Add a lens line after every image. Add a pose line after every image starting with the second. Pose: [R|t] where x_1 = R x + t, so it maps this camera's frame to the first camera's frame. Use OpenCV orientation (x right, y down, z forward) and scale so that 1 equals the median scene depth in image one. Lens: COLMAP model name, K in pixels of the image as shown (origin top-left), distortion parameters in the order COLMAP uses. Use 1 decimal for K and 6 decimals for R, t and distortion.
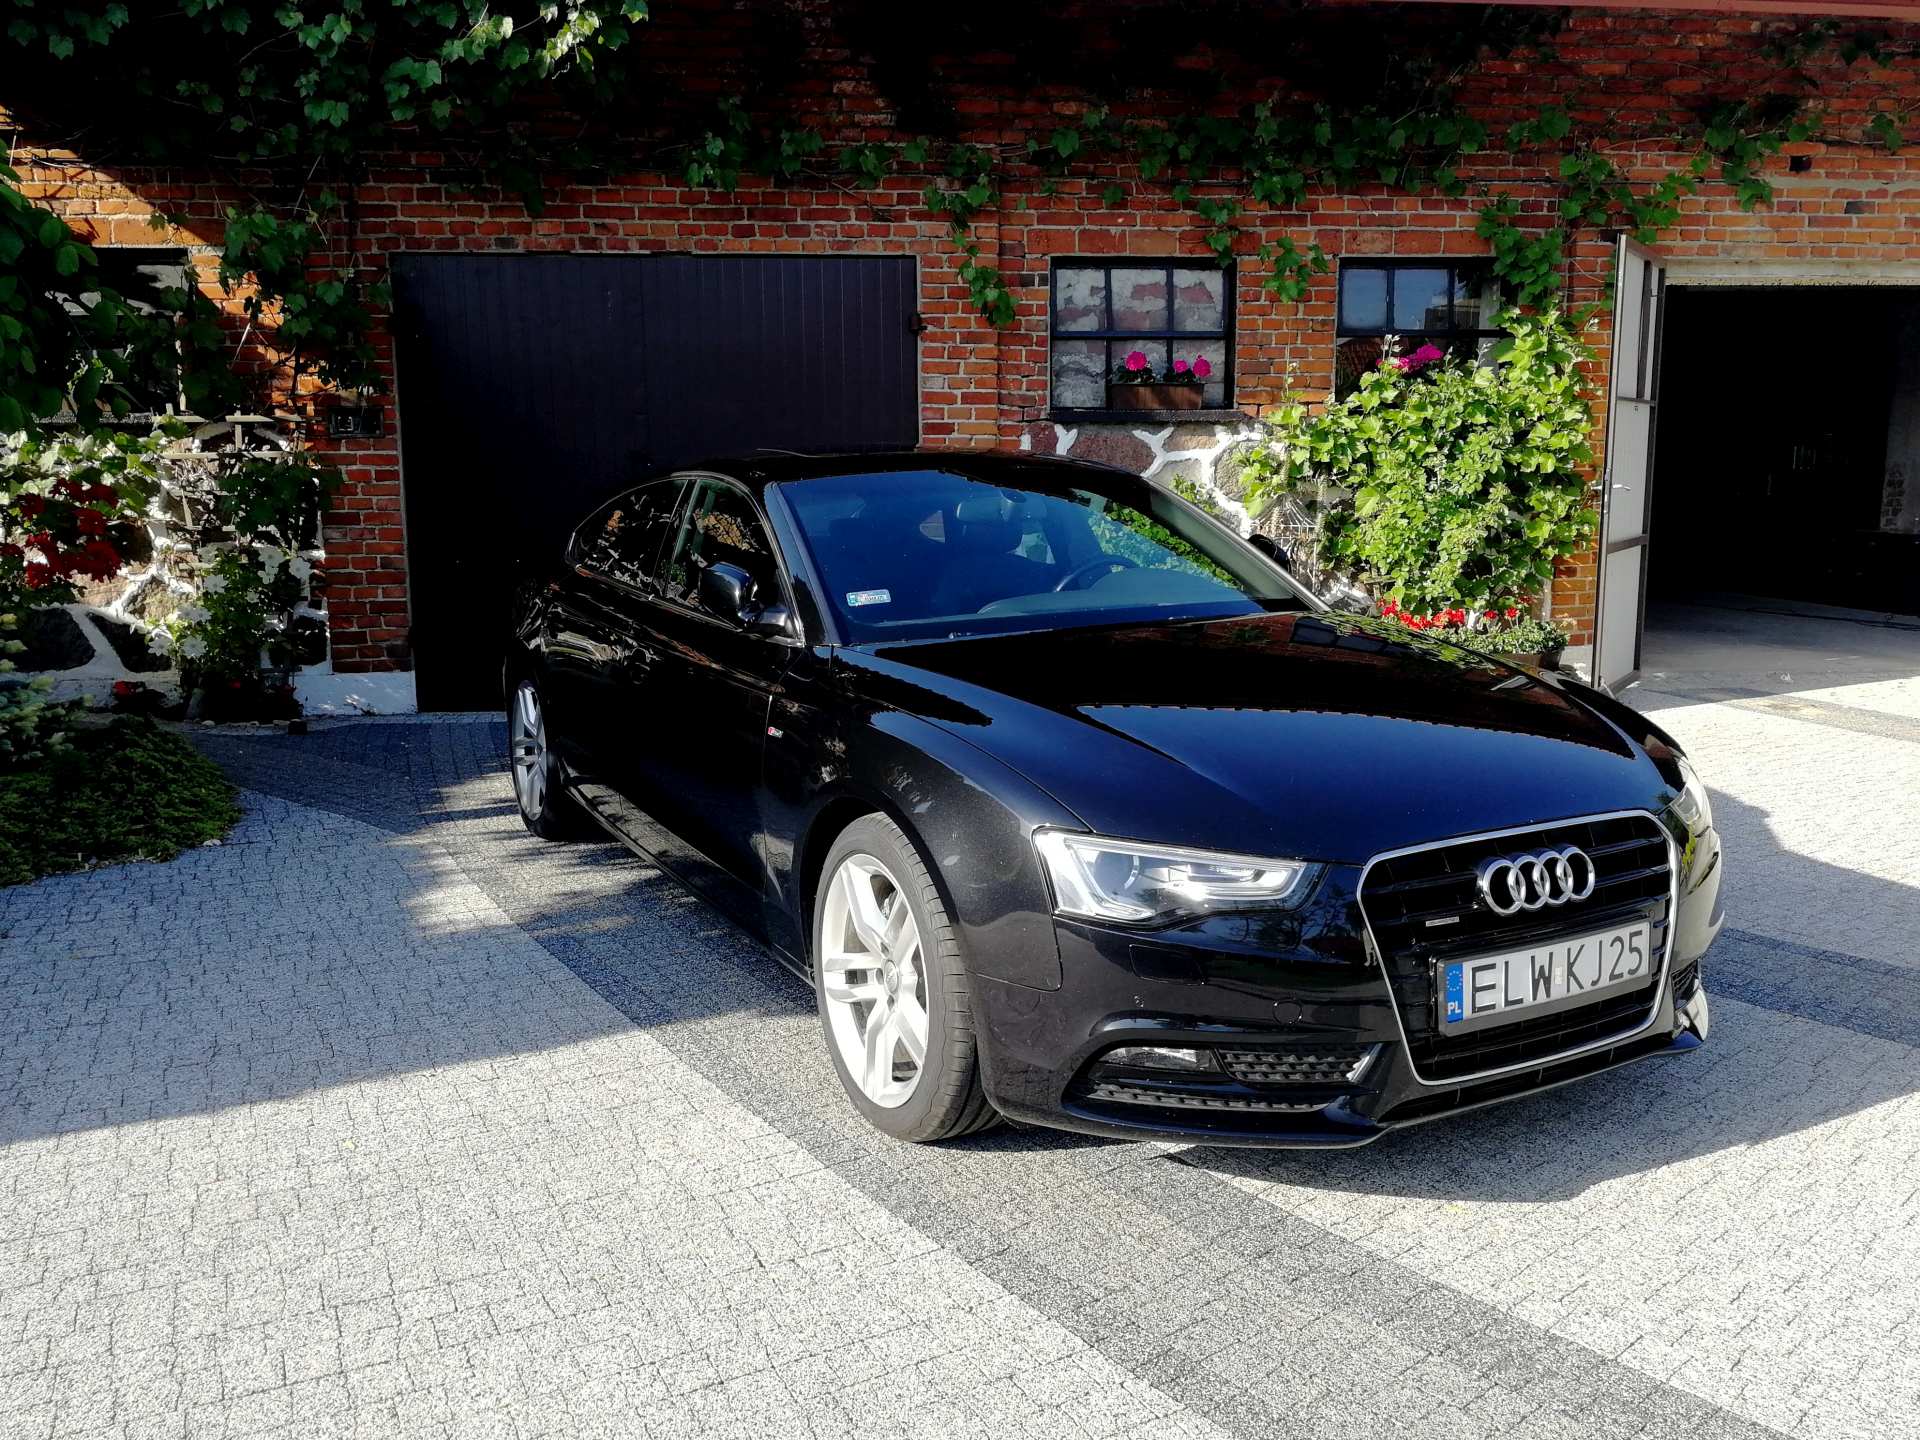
lens RADIAL K [[1555.4, 0, 960.0], [0, 1555.4, 720.0], [0, 0, 1]] dist [0.022151, -0.038471]
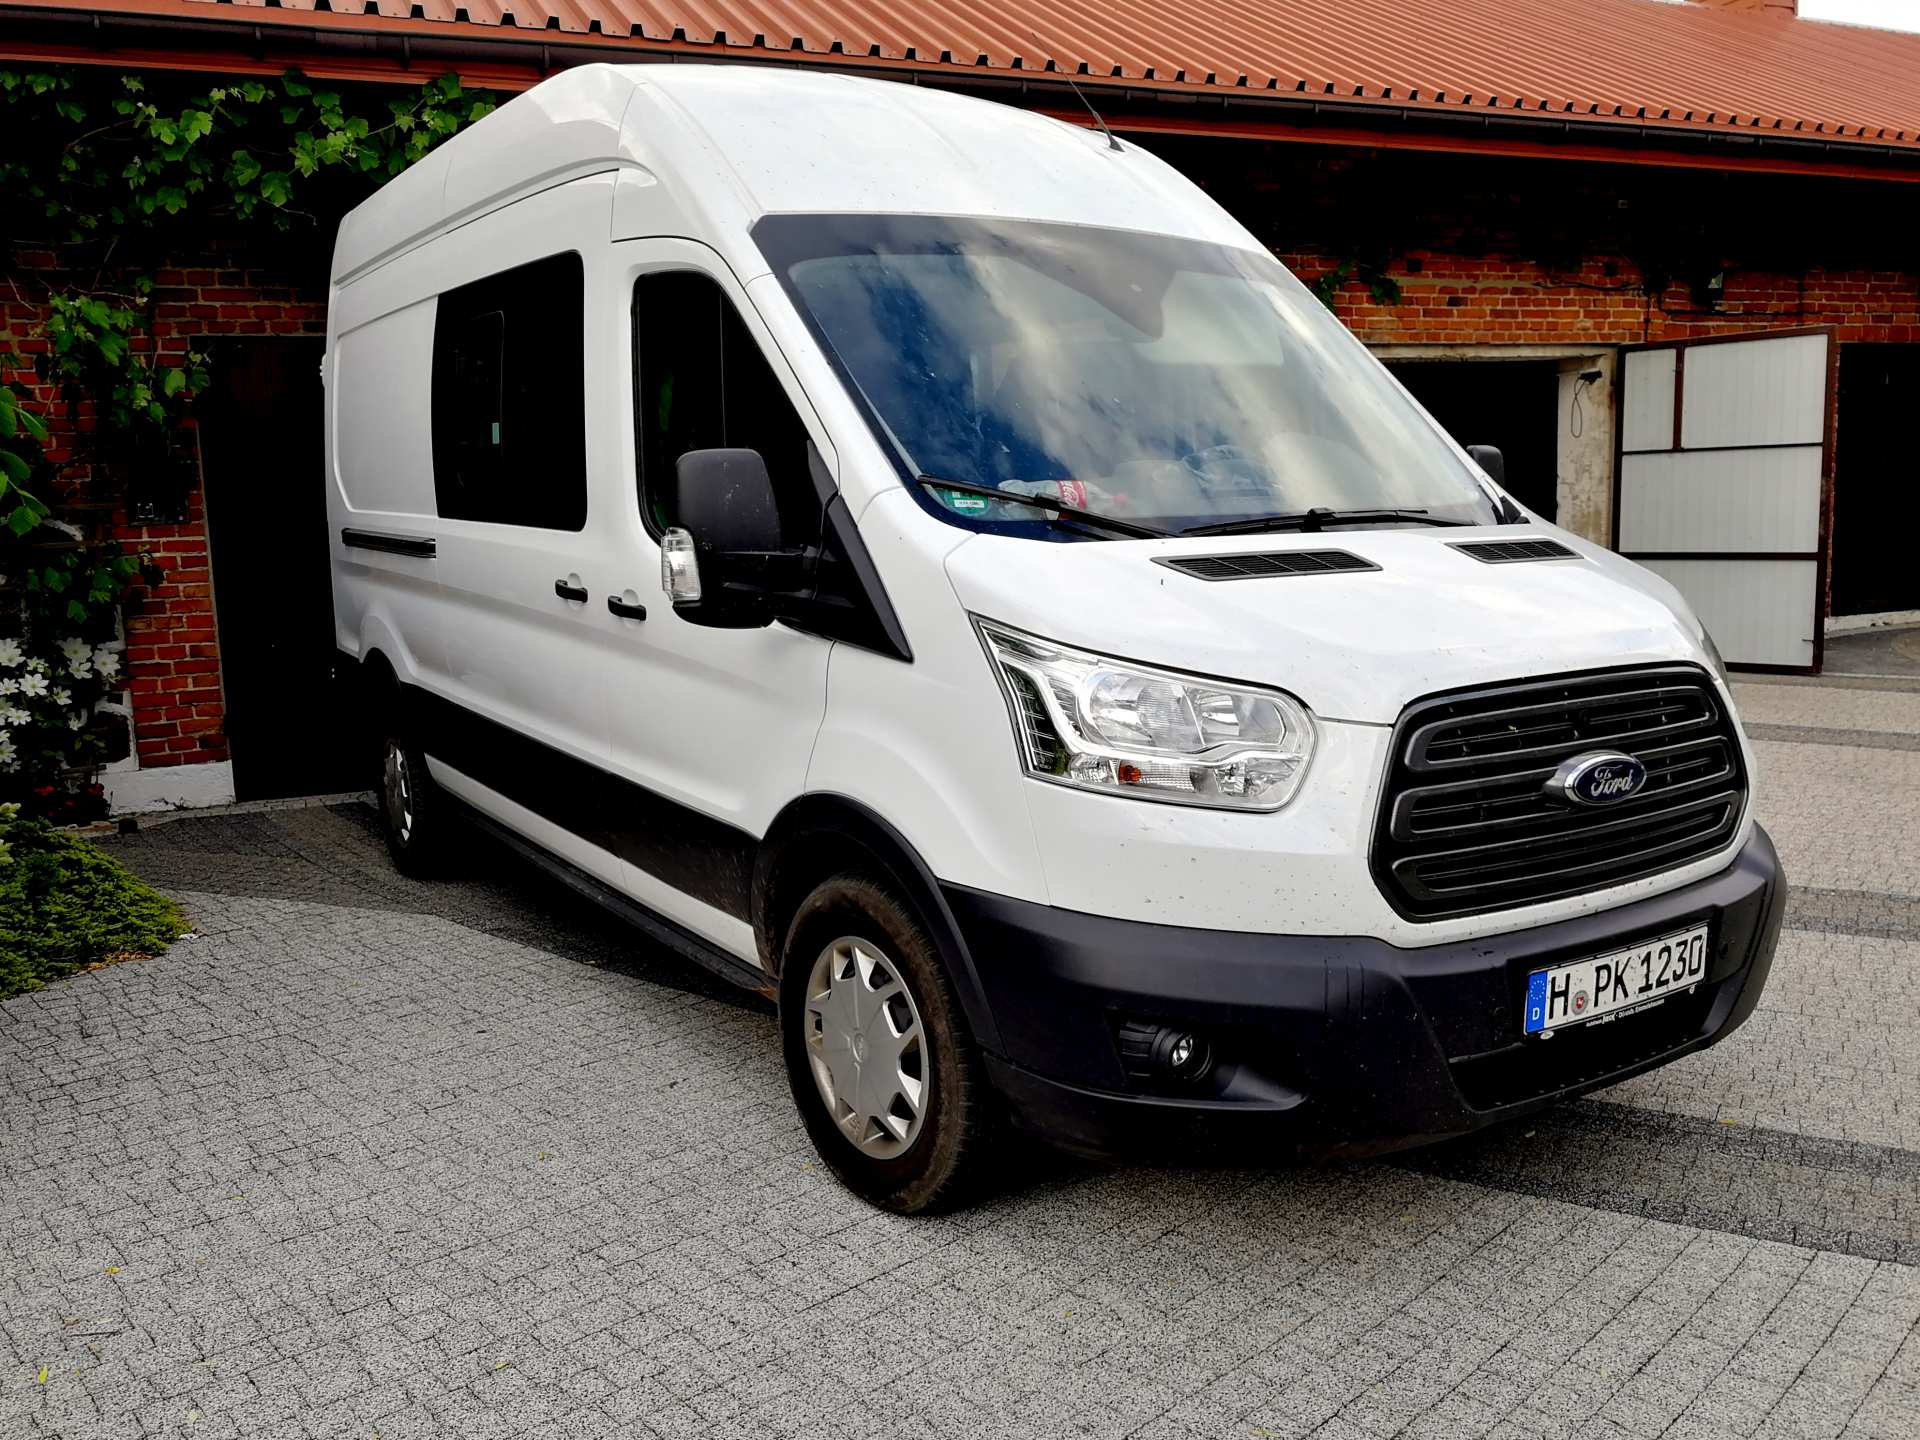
lens RADIAL K [[1539.7, 0, 976.9], [0, 1539.7, 723.6], [0, 0, 1]] dist [0.032397, -0.058195]
pose [[0.955528, -0.069176, 0.286672, -0.180800], [0.078464, 0.996695, -0.021023, 0.002895], [-0.284271, 0.042582, 0.957798, -0.062365]]
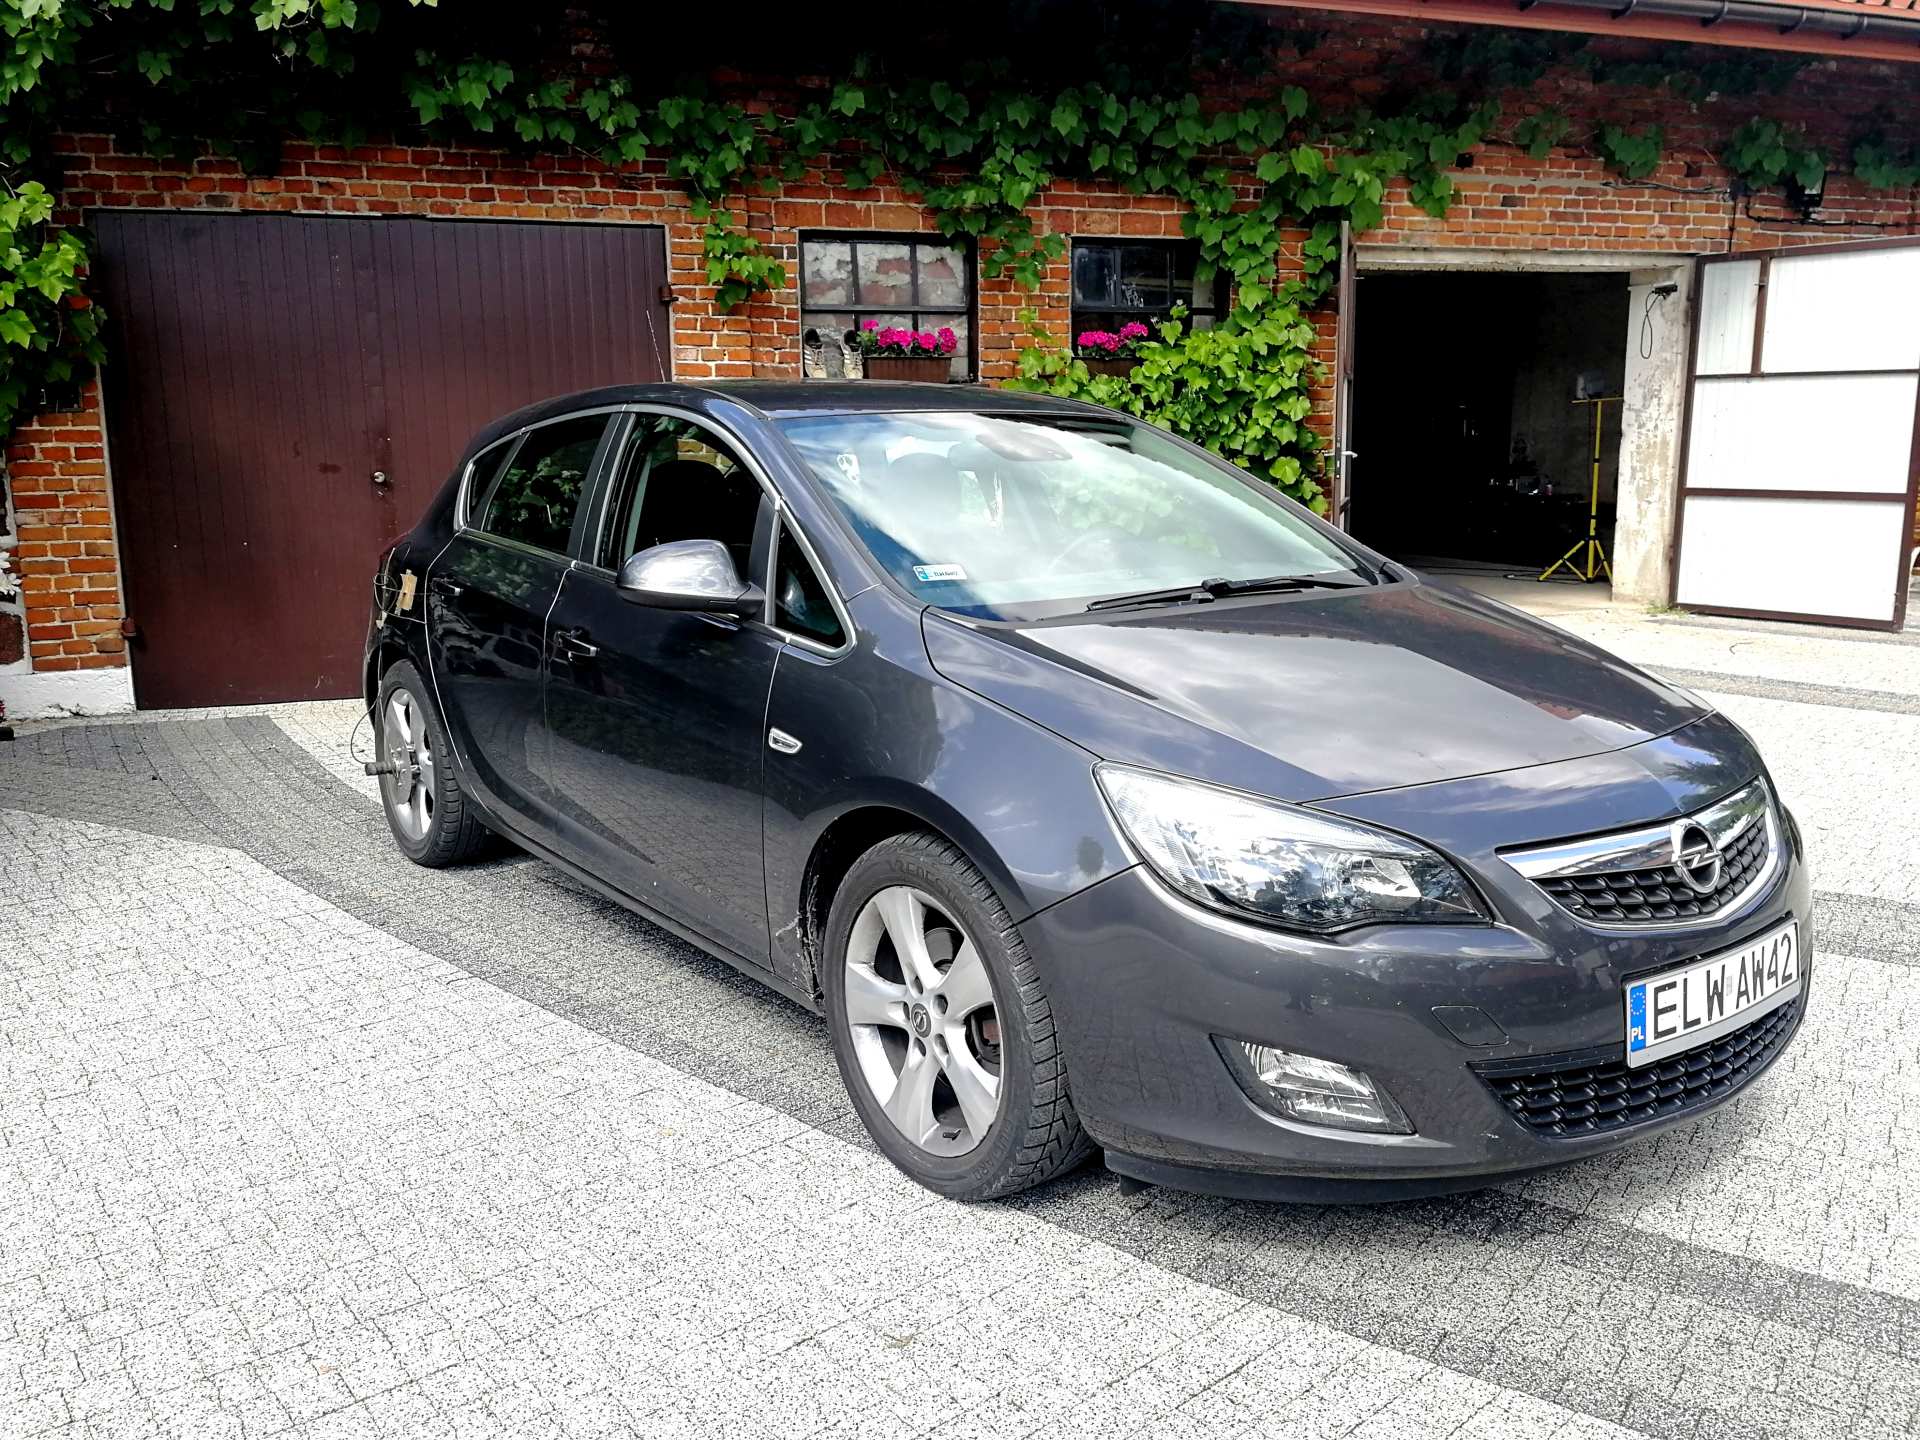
lens RADIAL K [[1541.2, 0, 967.8], [0, 1541.2, 723.9], [0, 0, 1]] dist [0.027775, -0.050458]
pose [[0.974395, -0.047182, 0.219837, -0.070978], [0.042742, 0.998775, 0.024914, 0.000980], [-0.220743, -0.014880, 0.975218, -0.000447]]
